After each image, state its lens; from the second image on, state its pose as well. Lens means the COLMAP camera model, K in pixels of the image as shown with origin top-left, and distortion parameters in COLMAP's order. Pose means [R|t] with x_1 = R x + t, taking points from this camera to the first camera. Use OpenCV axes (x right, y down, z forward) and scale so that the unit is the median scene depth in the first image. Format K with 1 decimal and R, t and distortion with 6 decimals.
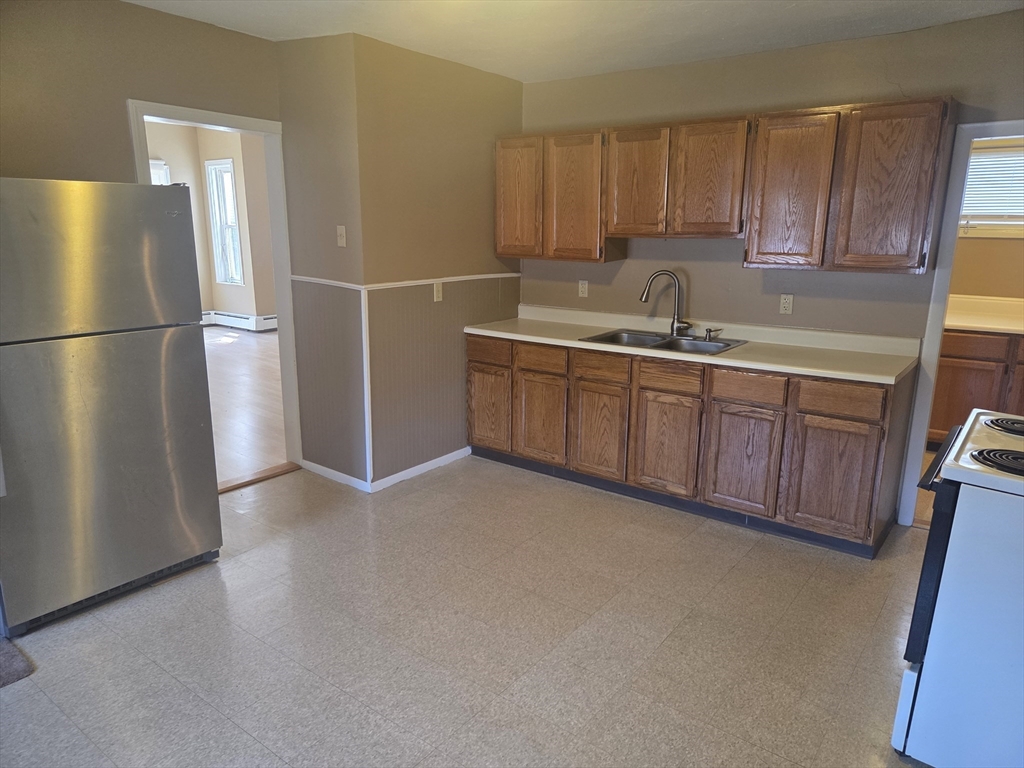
lens RADIAL K [[677.9, 0, 512.0], [0, 677.9, 384.0], [0, 0, 1]] dist [0.008646, 0.001699]
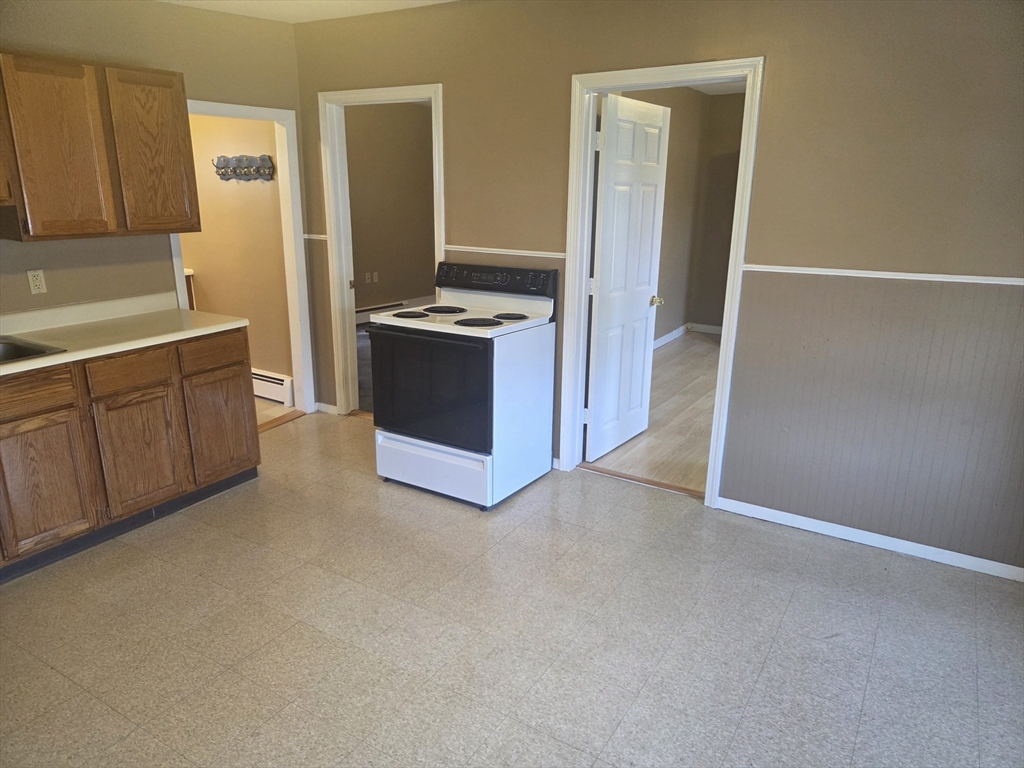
lens RADIAL K [[697.1, 0, 512.0], [0, 697.1, 384.0], [0, 0, 1]] dist [-0.002370, -0.002341]
pose [[-0.102873, -0.277521, 0.955196, -0.534960], [0.217189, 0.930853, 0.293839, -0.128215], [-0.970694, 0.237686, -0.035485, 0.498931]]
